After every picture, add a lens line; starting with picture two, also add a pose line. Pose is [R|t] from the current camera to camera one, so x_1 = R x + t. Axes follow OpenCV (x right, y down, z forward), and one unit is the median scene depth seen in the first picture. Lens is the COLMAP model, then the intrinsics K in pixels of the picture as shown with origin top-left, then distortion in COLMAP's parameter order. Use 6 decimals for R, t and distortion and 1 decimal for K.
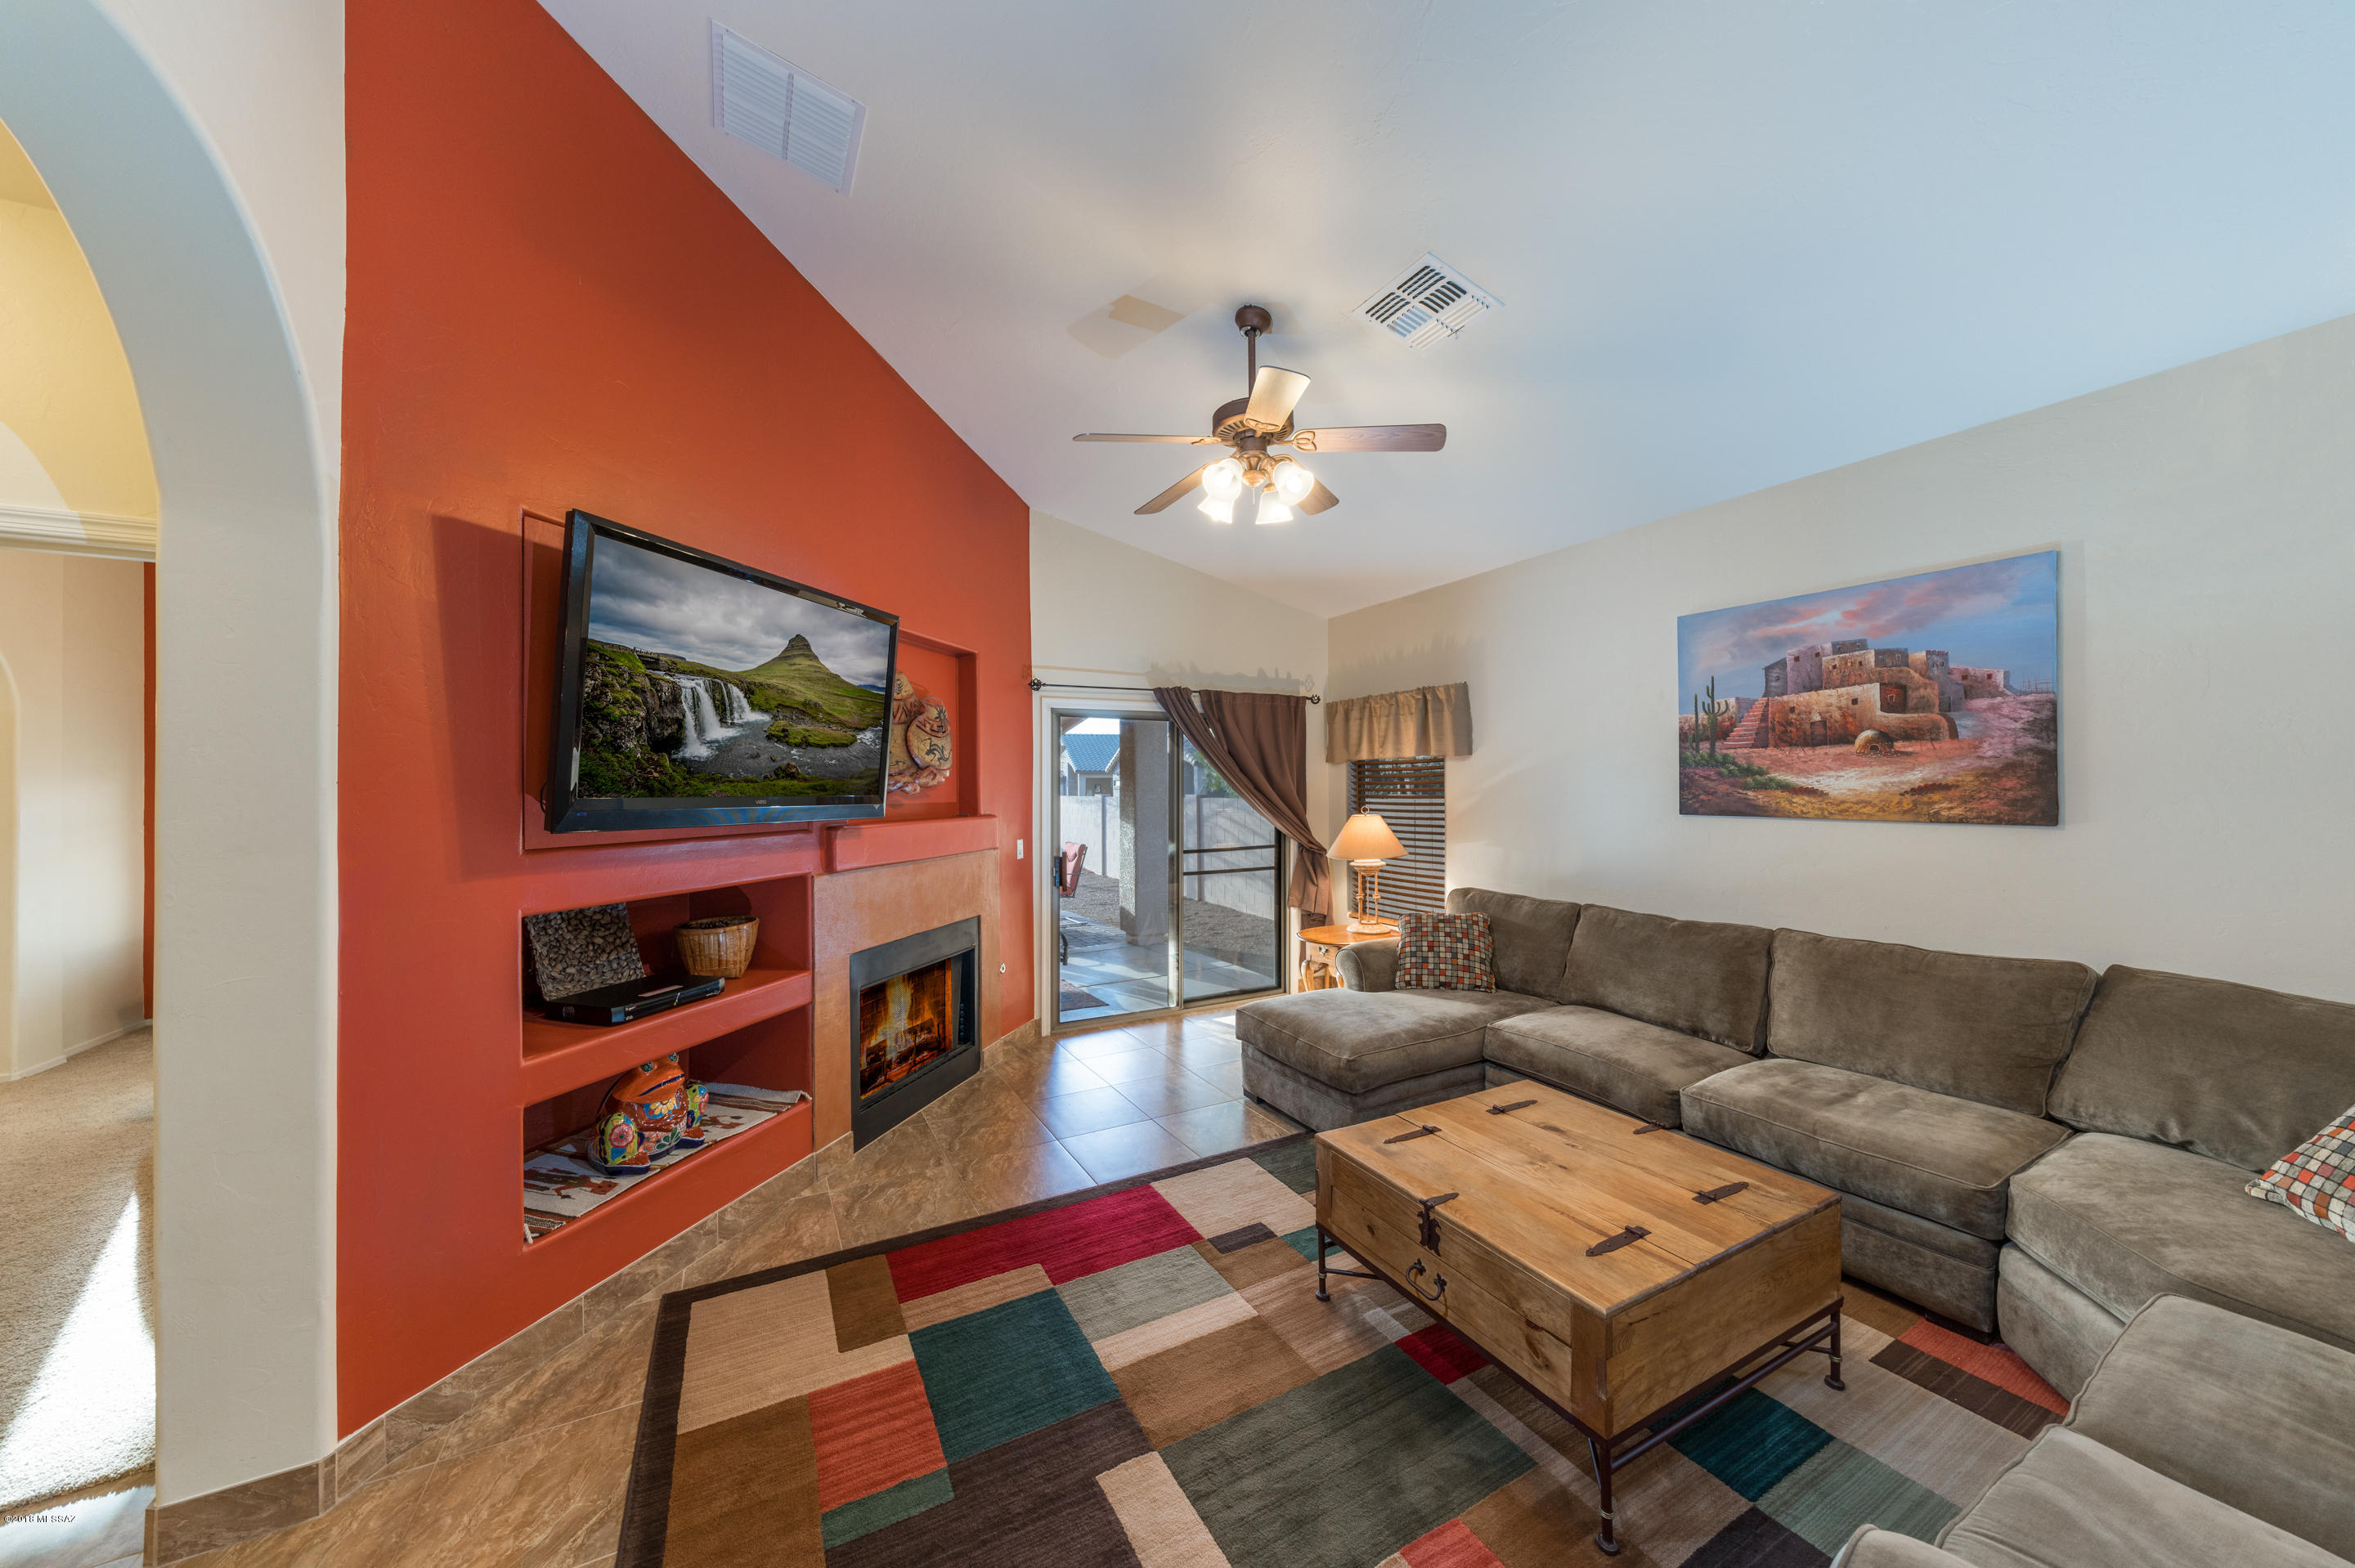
lens RADIAL K [[815.1, 0, 1178.2], [0, 815.1, 792.8], [0, 0, 1]] dist [-0.000085, -0.000009]
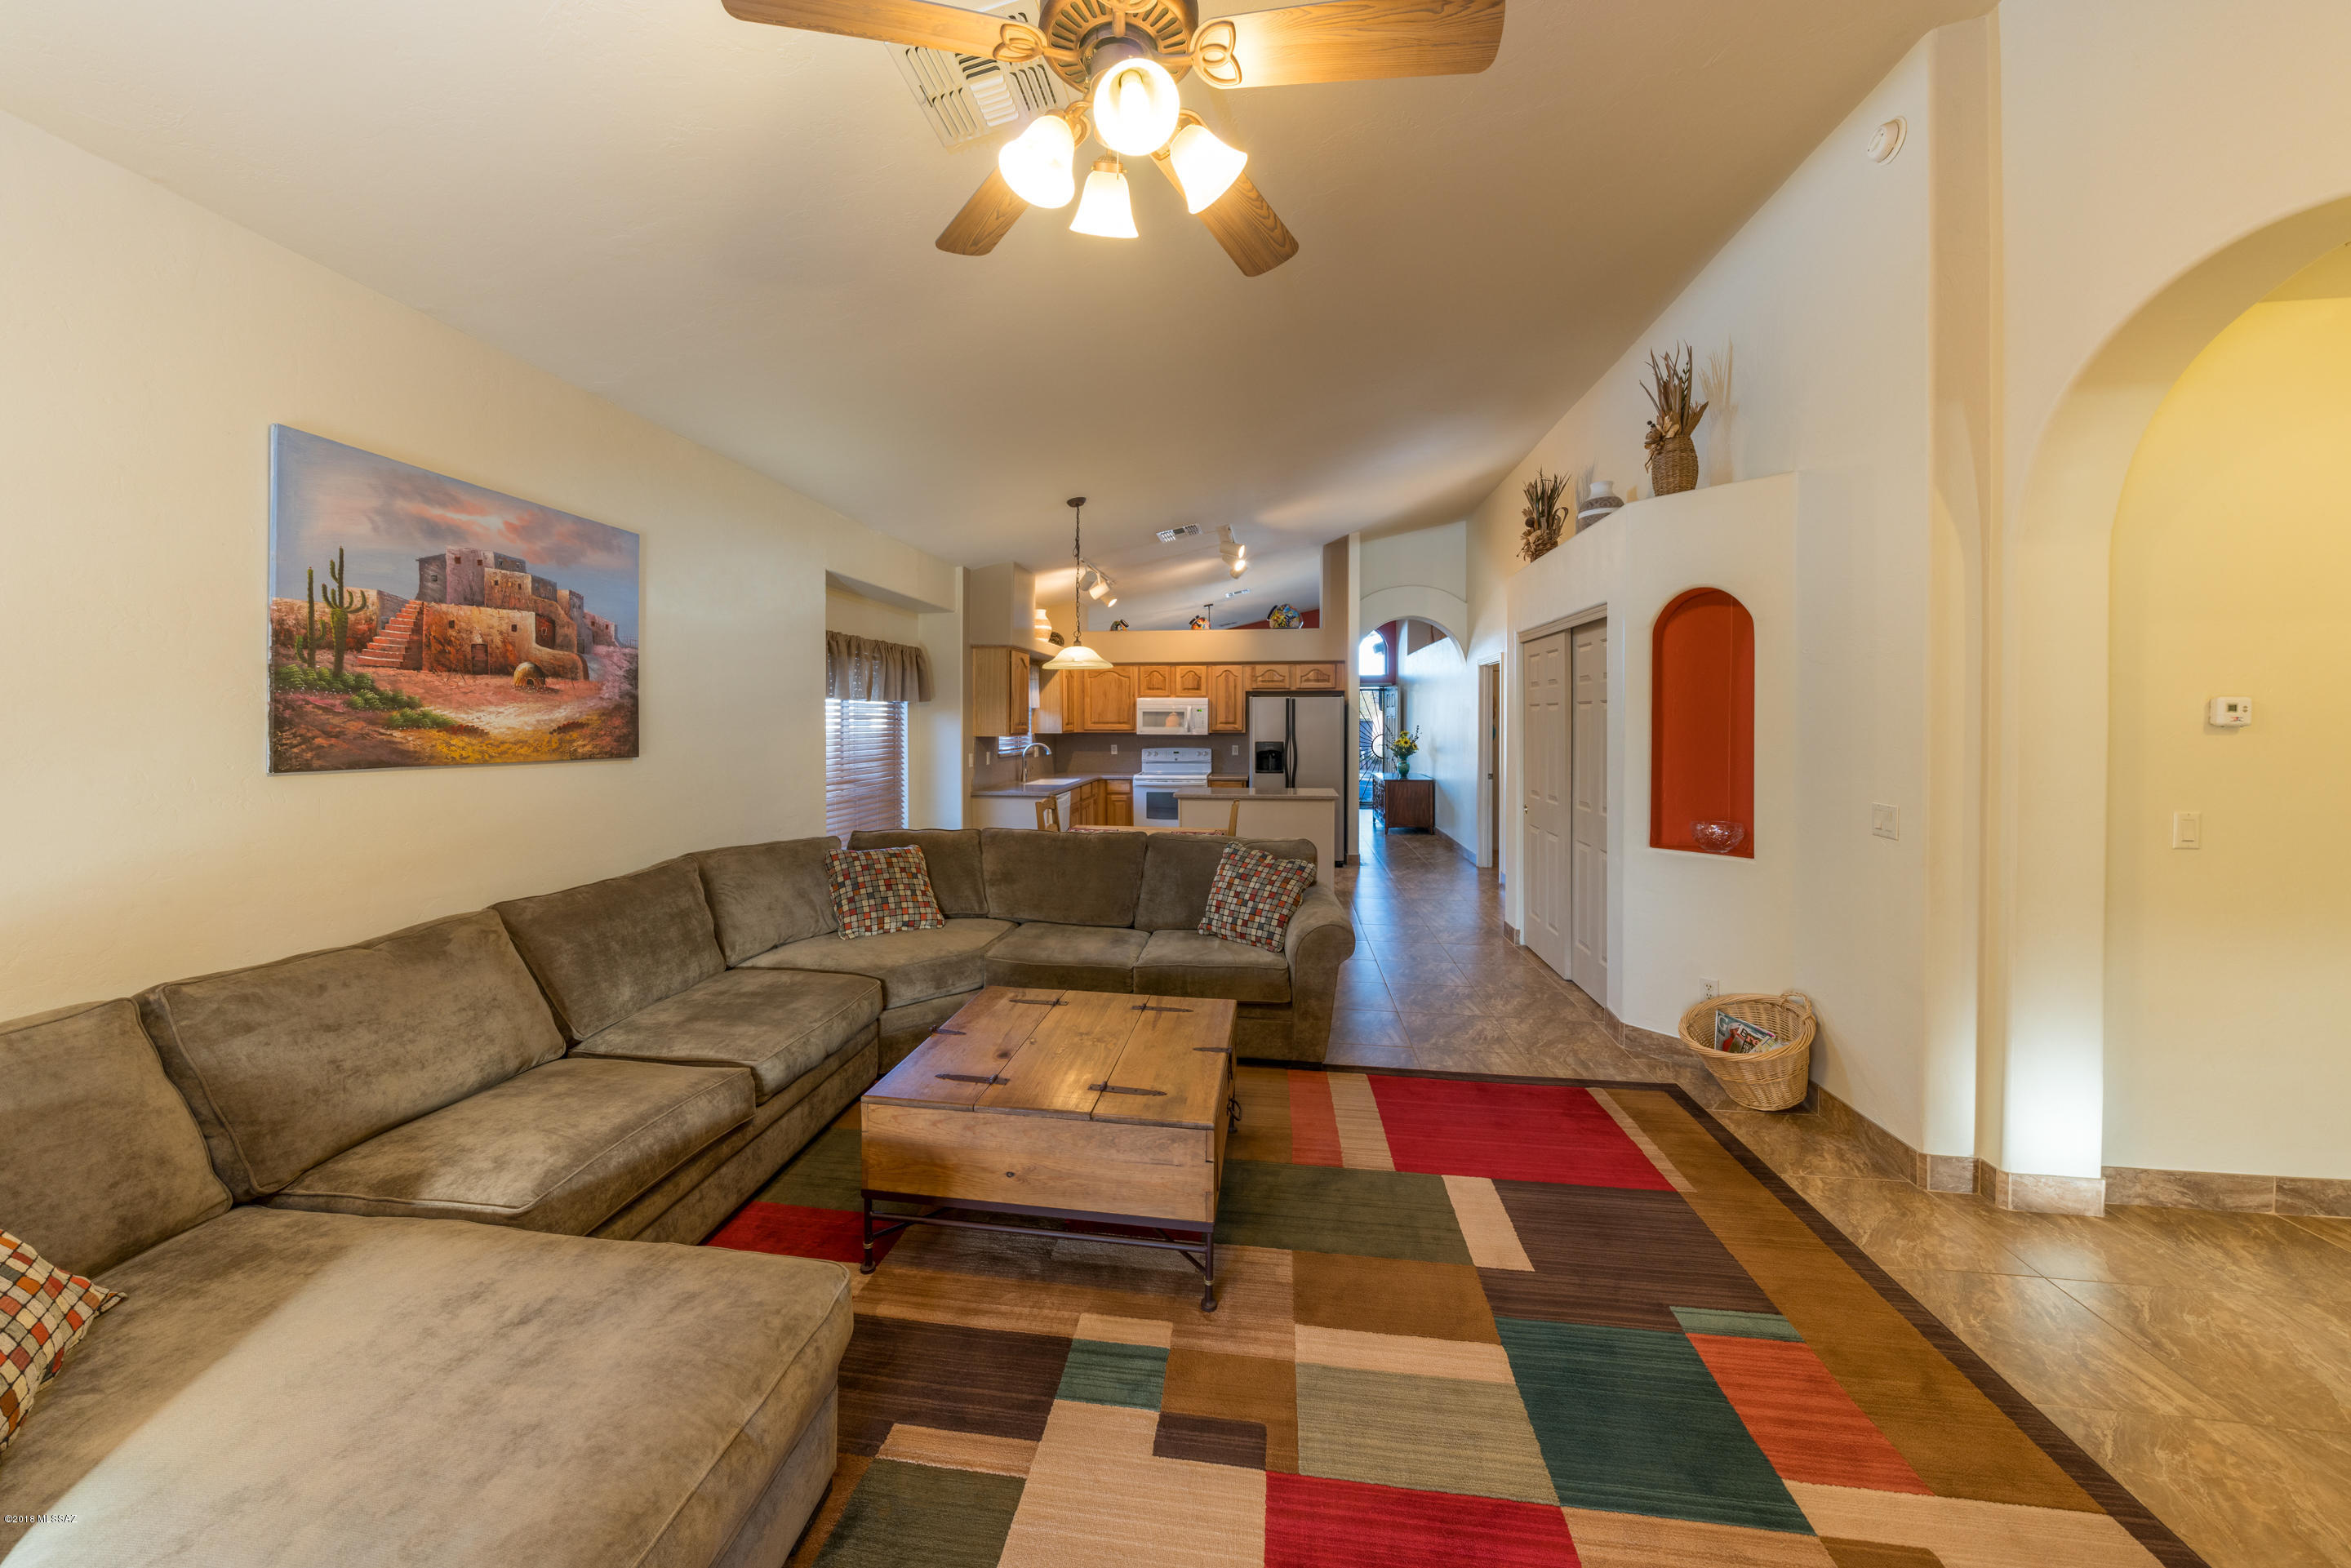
lens RADIAL K [[818.2, 0, 1091.2], [0, 818.2, 729.1], [0, 0, 1]] dist [0.000030, 0.000010]
pose [[-0.757093, 0.006102, 0.653279, -0.220928], [0.013312, 0.999893, 0.006088, 0.000055], [-0.653172, 0.013306, -0.757093, 1.282641]]
